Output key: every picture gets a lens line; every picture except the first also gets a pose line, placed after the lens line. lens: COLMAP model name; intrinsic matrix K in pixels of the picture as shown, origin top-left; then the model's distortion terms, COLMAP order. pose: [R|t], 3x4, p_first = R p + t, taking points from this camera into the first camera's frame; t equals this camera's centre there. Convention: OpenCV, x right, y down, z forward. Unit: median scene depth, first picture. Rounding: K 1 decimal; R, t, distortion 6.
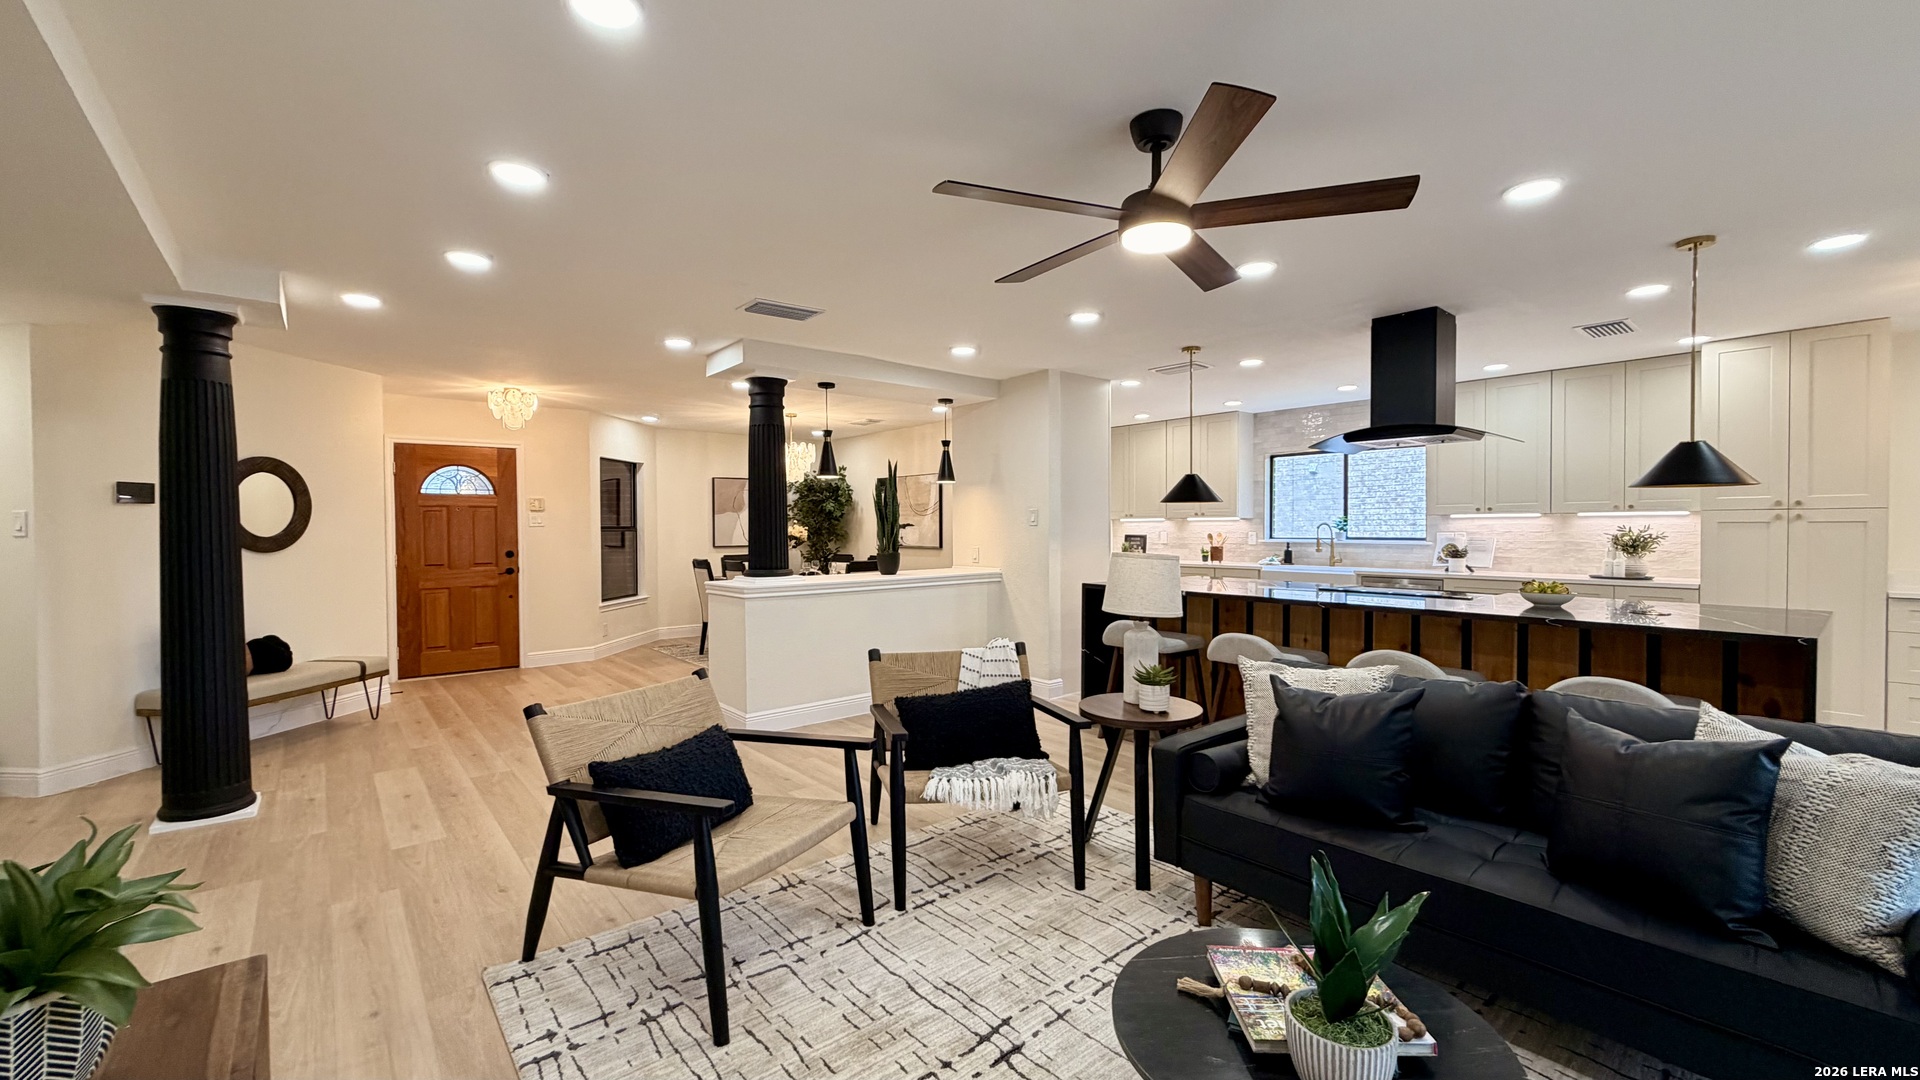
lens RADIAL K [[768.2, 0, 954.2], [0, 768.2, 540.8], [0, 0, 1]] dist [0.001037, -0.000084]
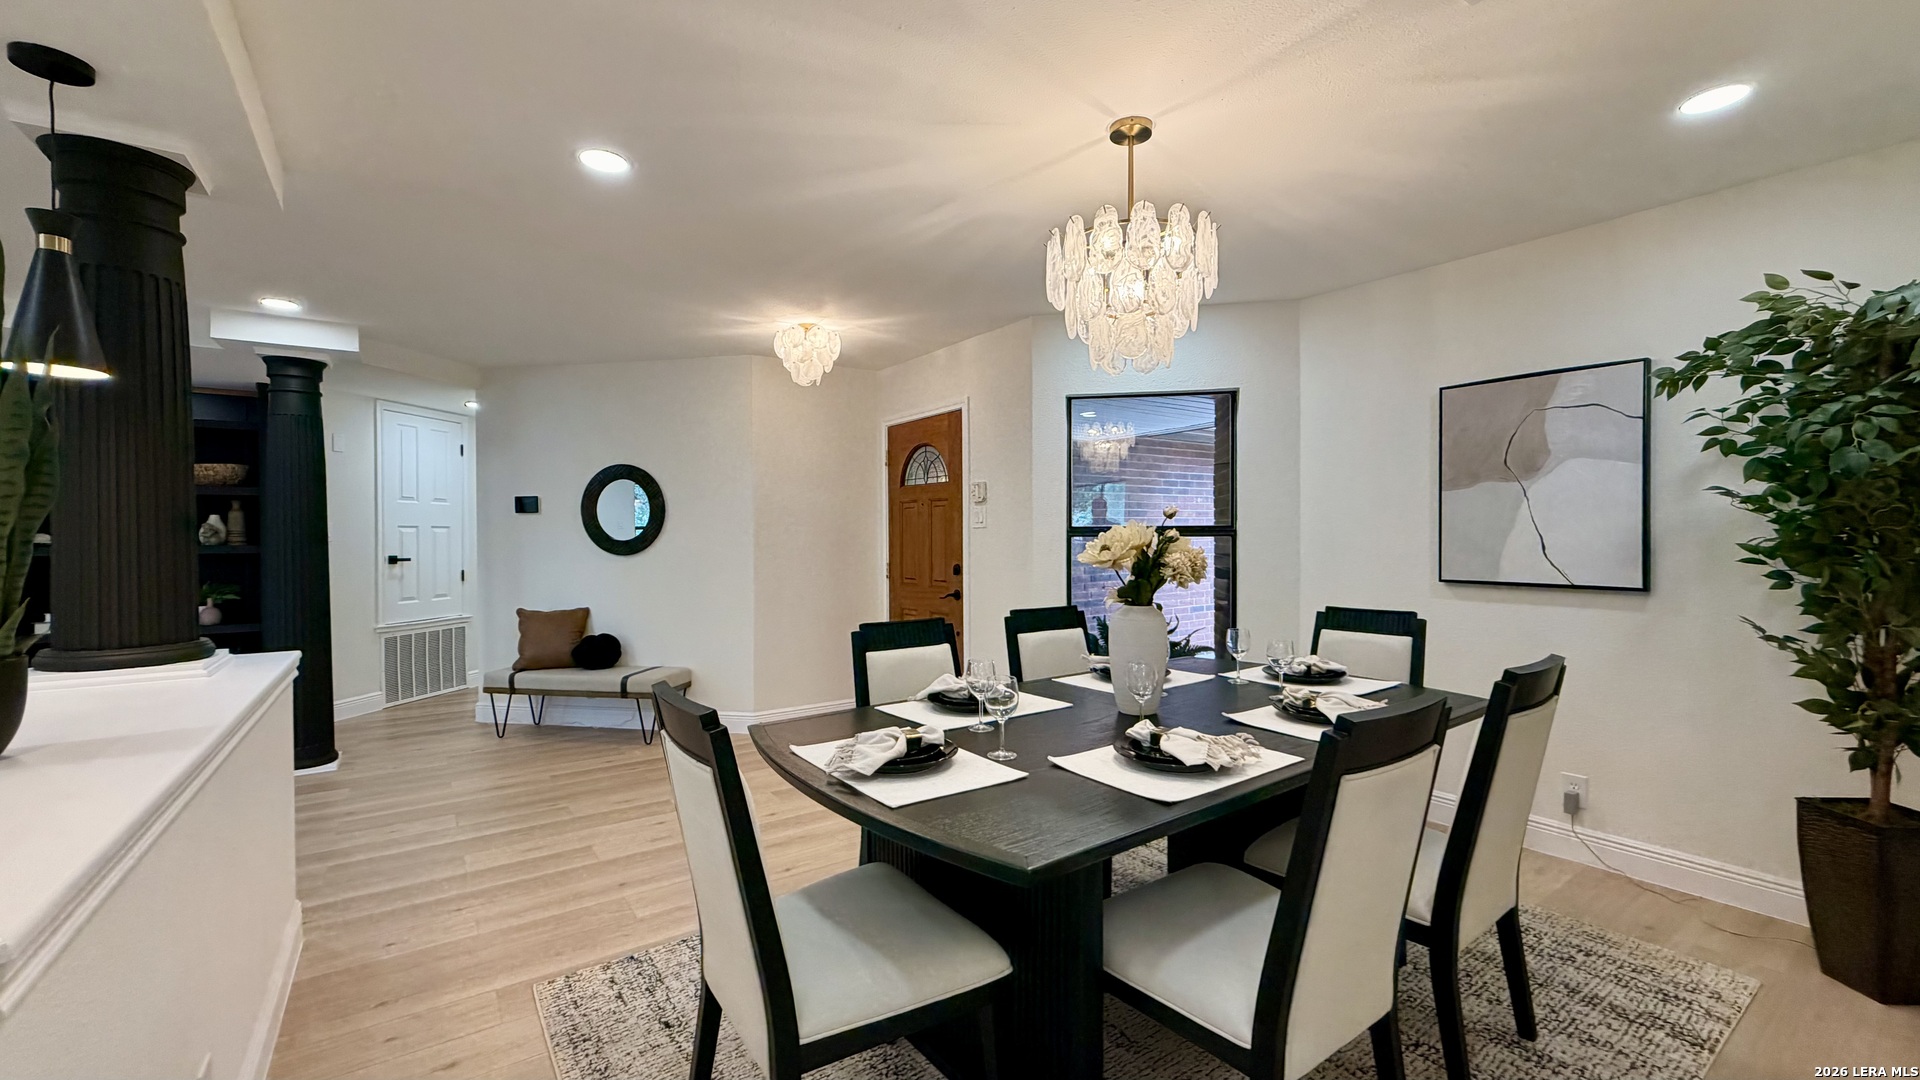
lens RADIAL K [[768.2, 0, 953.4], [0, 768.2, 539.4], [0, 0, 1]] dist [0.001037, -0.000084]
pose [[-0.079790, 0.017170, -0.996664, 0.112508], [-0.010897, 0.999777, 0.018096, -0.028235], [0.996752, 0.012304, -0.079585, 1.429476]]
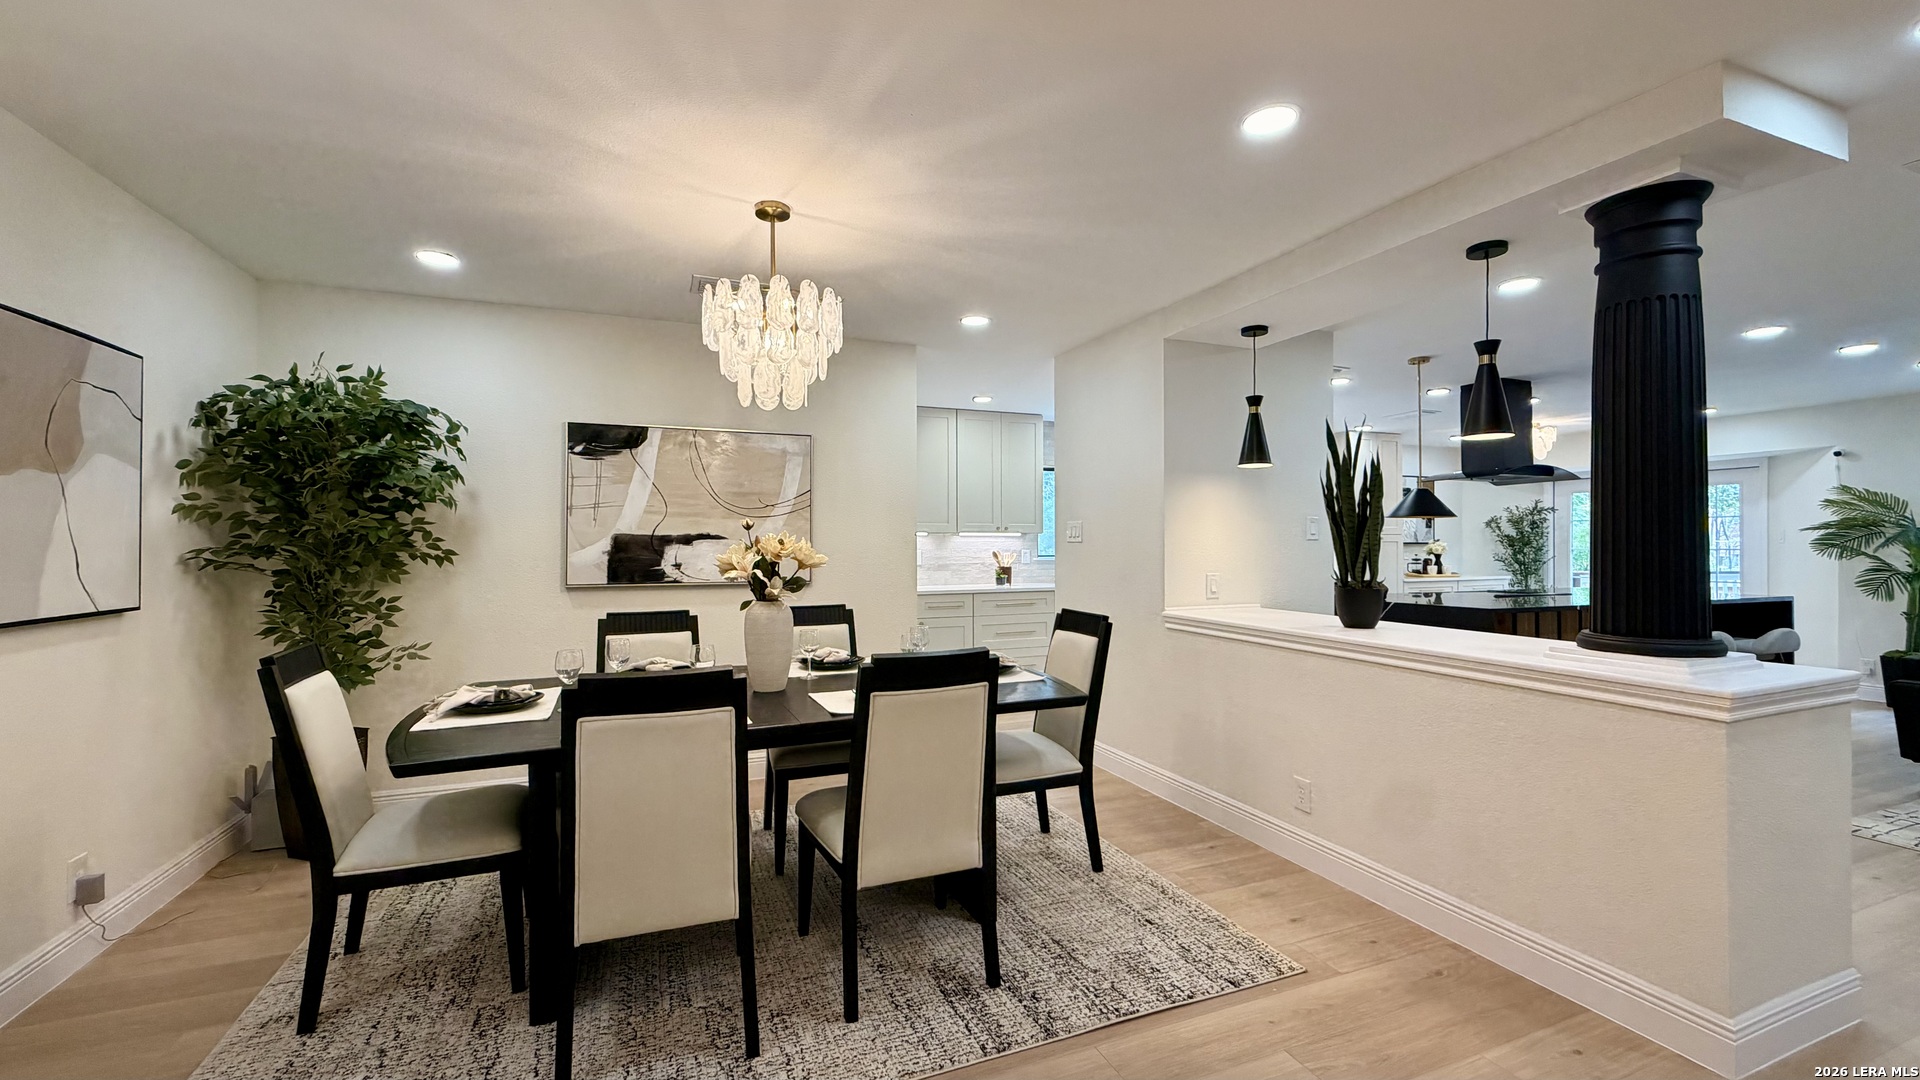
lens RADIAL K [[768.2, 0, 956.7], [0, 768.2, 538.1], [0, 0, 1]] dist [0.001037, -0.000084]
pose [[0.302271, 0.011737, 0.953150, -0.763529], [0.017064, 0.999697, -0.017721, -0.015719], [-0.953069, 0.021621, 0.301979, 1.222935]]
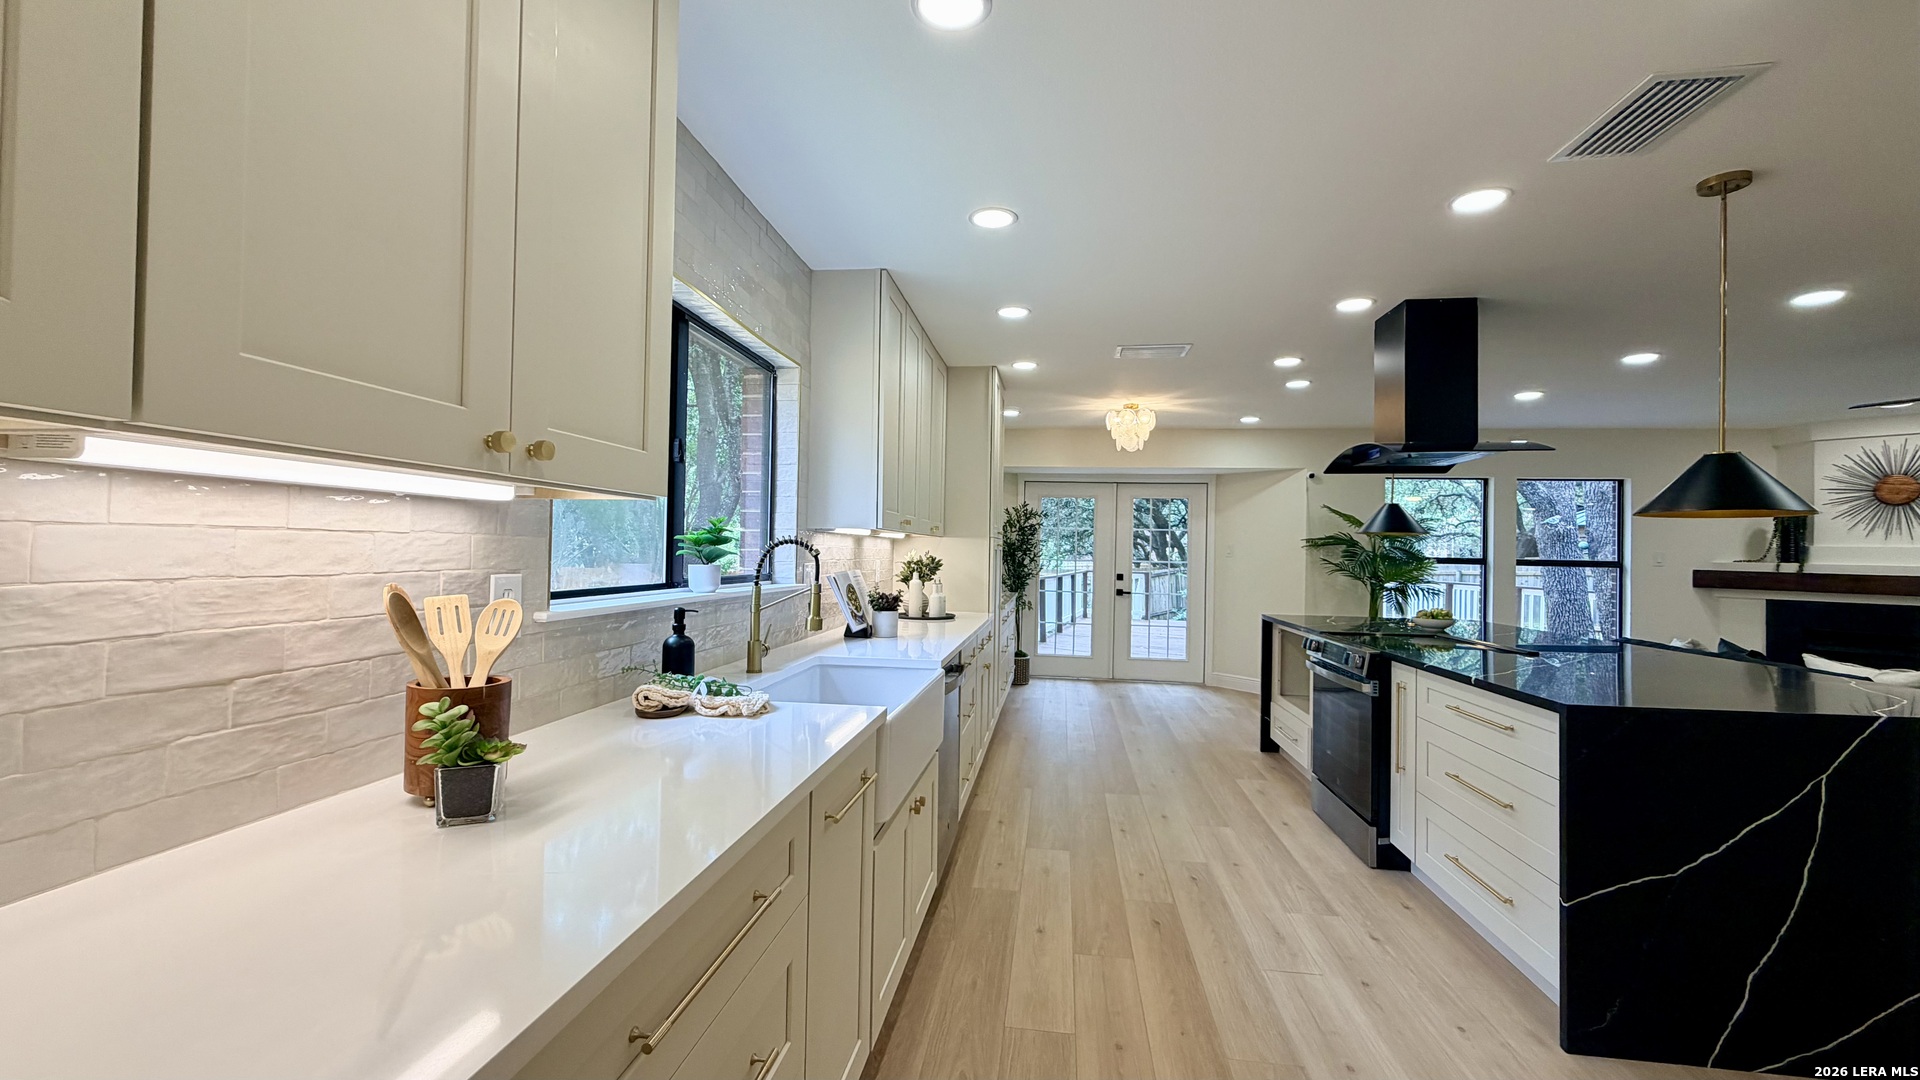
lens RADIAL K [[768.2, 0, 956.9], [0, 768.2, 539.5], [0, 0, 1]] dist [0.001037, -0.000084]
pose [[-0.676968, -0.000014, 0.736013, 0.269758], [-0.005581, 0.999971, -0.005114, -0.029396], [-0.735991, -0.007570, -0.676948, 1.590312]]
